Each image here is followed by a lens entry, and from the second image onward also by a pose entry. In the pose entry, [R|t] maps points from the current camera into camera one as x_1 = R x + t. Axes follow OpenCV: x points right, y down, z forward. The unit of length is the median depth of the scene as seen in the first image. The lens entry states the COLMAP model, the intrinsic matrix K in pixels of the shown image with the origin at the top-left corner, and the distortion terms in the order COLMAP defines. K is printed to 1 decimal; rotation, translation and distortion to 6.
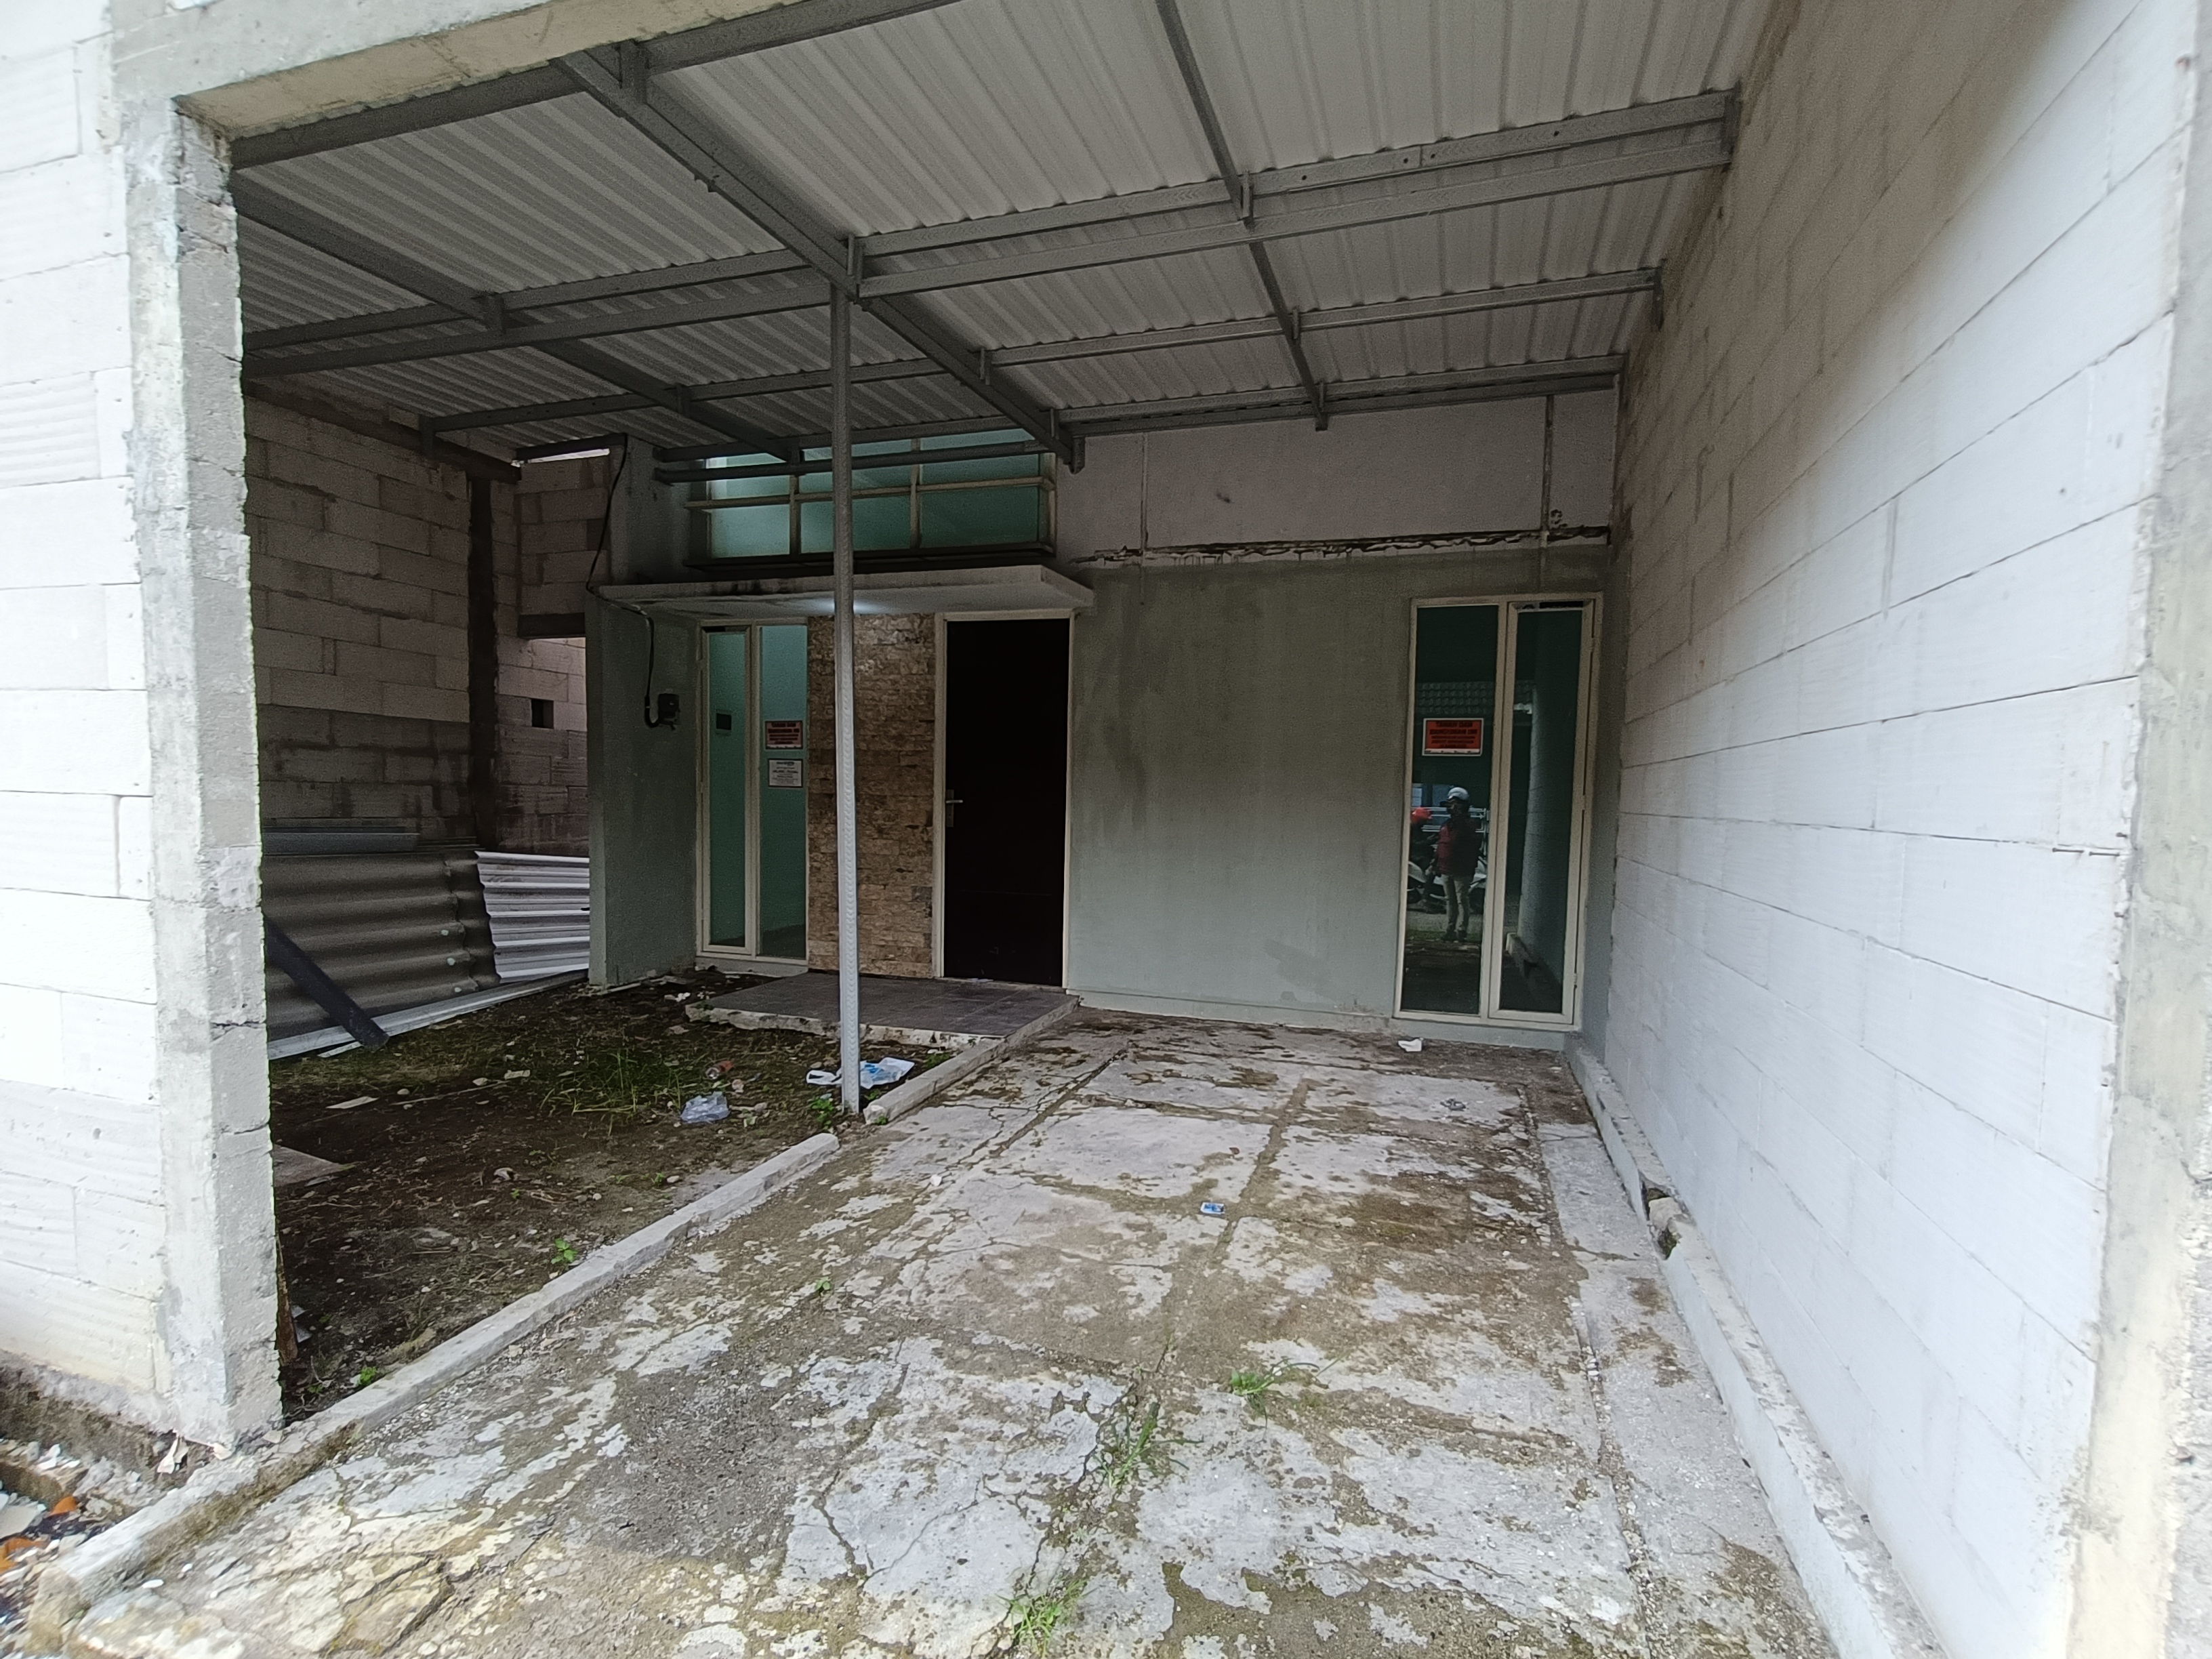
lens RADIAL K [[1019.0, 0, 1120.7], [0, 1019.0, 849.7], [0, 0, 1]] dist [0.001619, 0.000176]
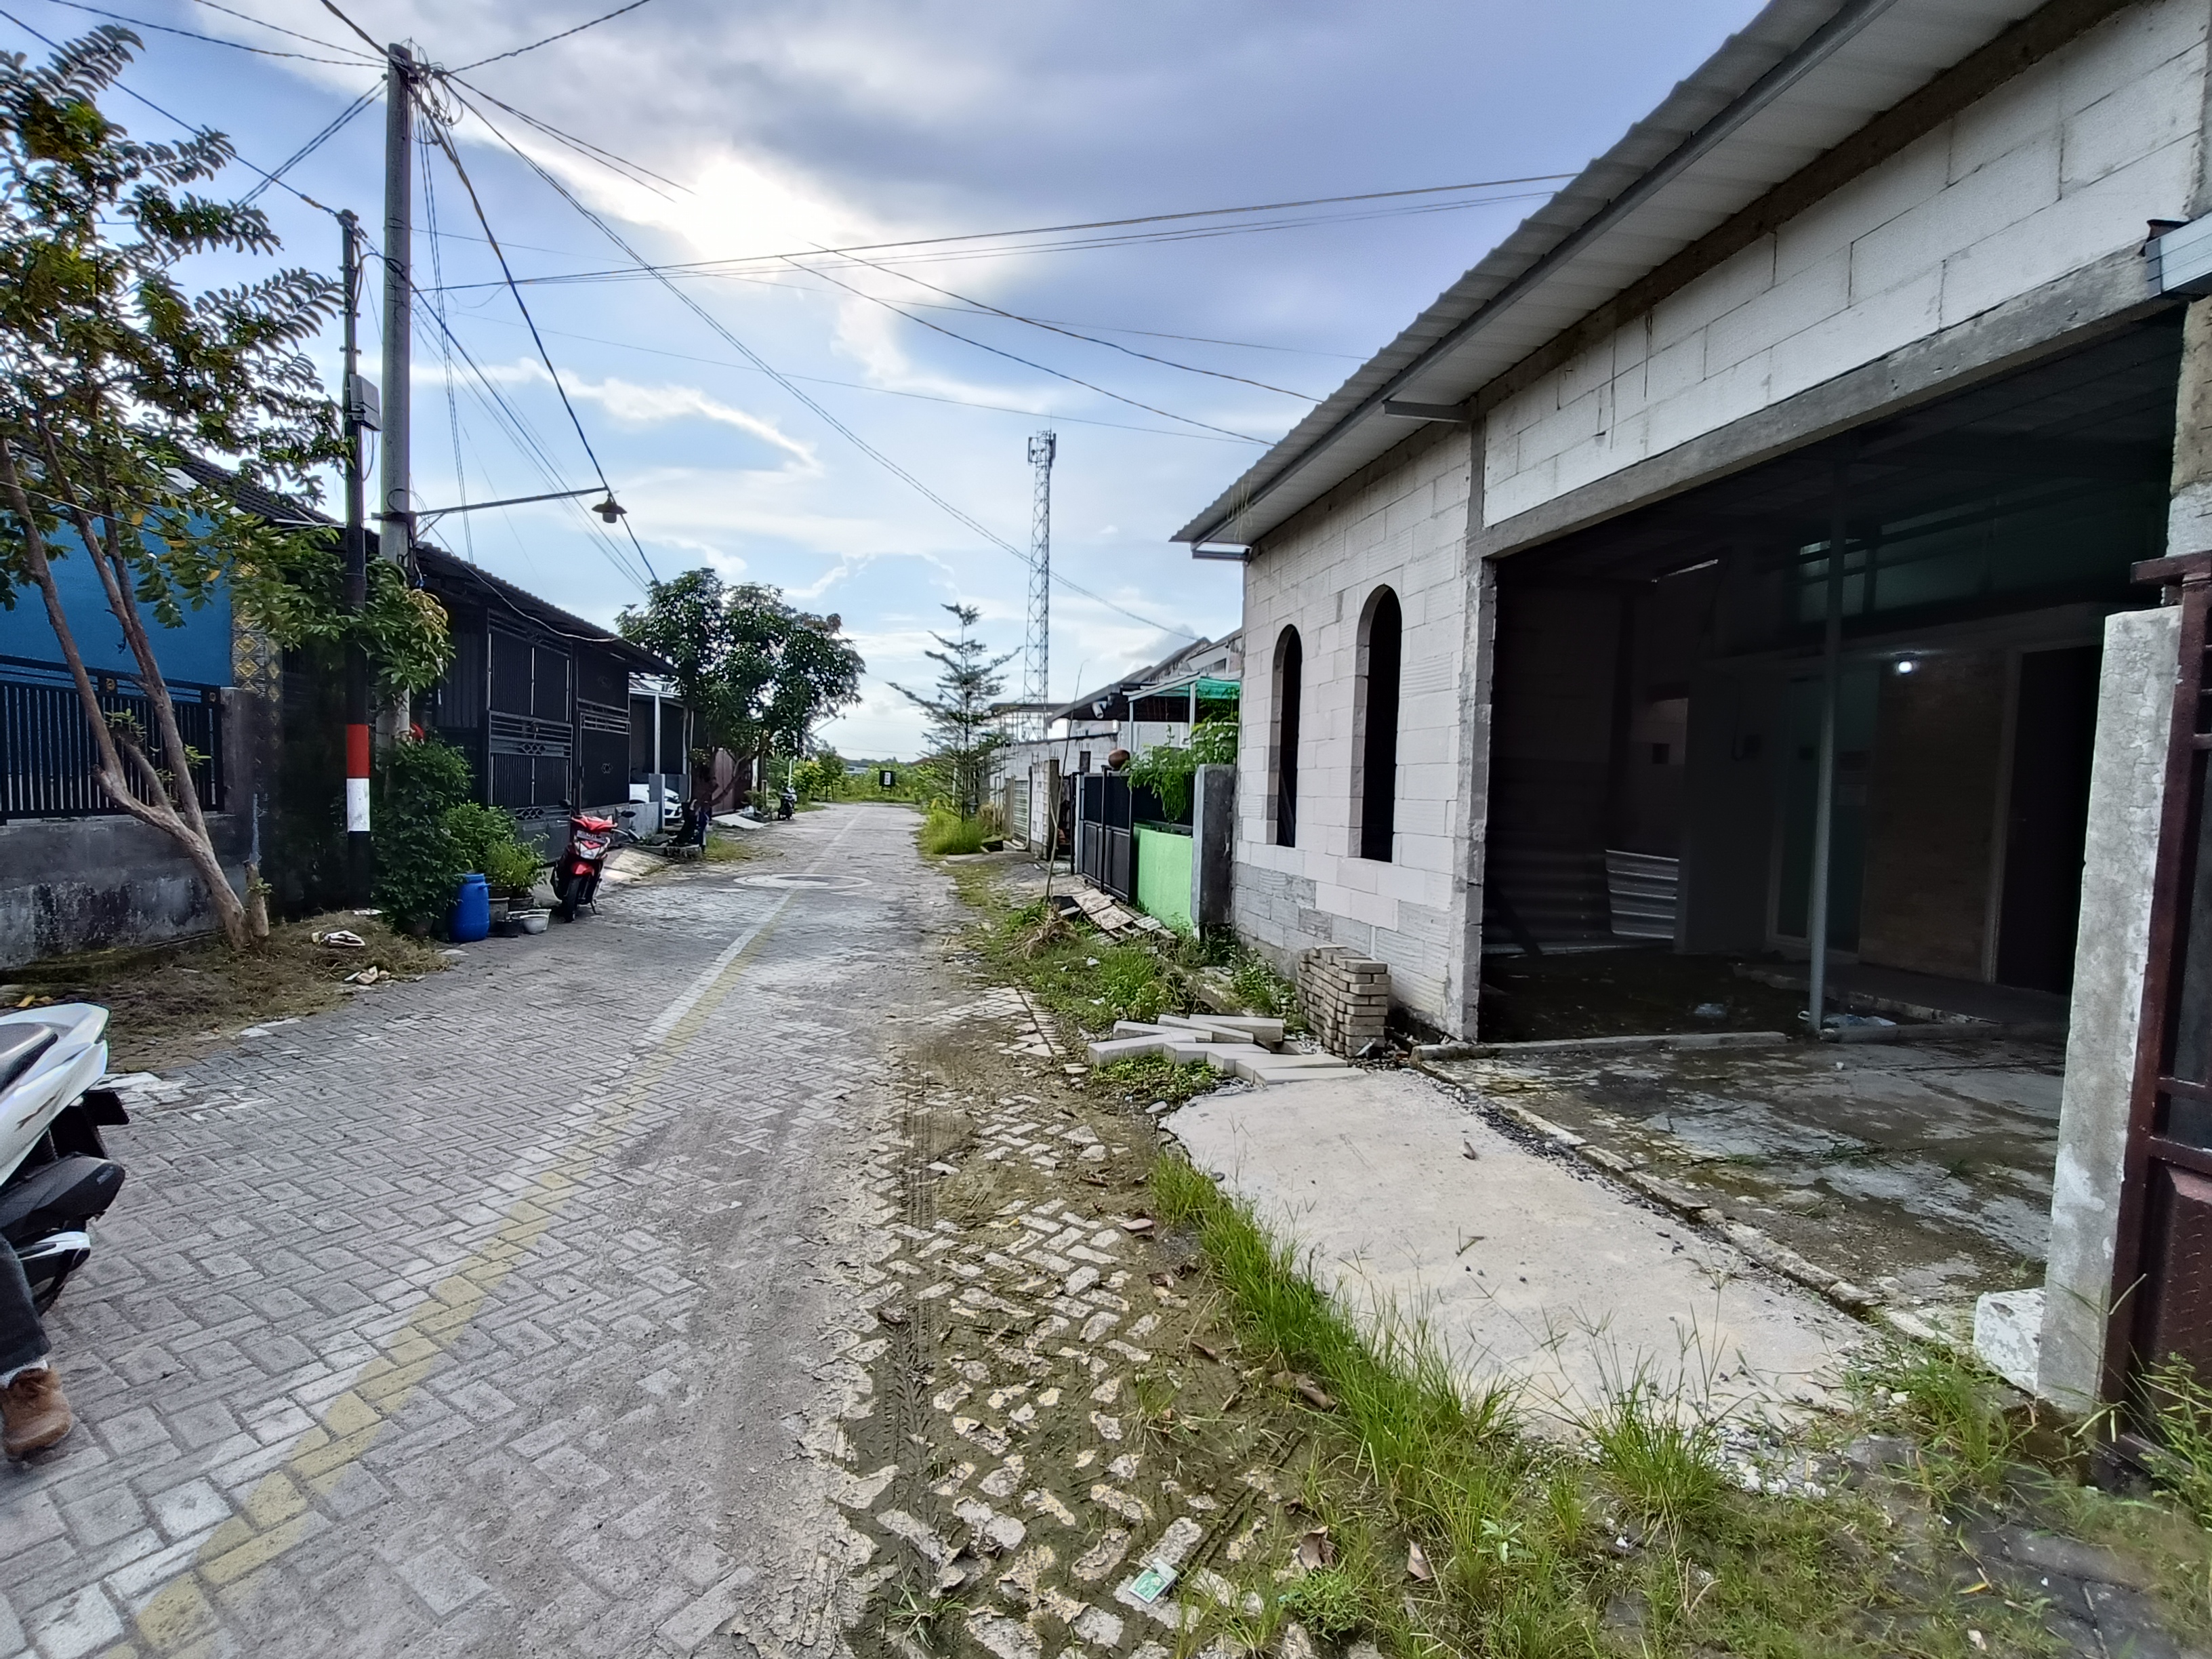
lens RADIAL K [[1022.1, 0, 1113.6], [0, 1022.1, 859.6], [0, 0, 1]] dist [0.000457, 0.000055]
pose [[0.493203, 0.050437, -0.868451, 0.353457], [-0.066676, 0.997573, 0.020070, 0.039985], [0.867355, 0.048006, 0.495369, -0.411617]]
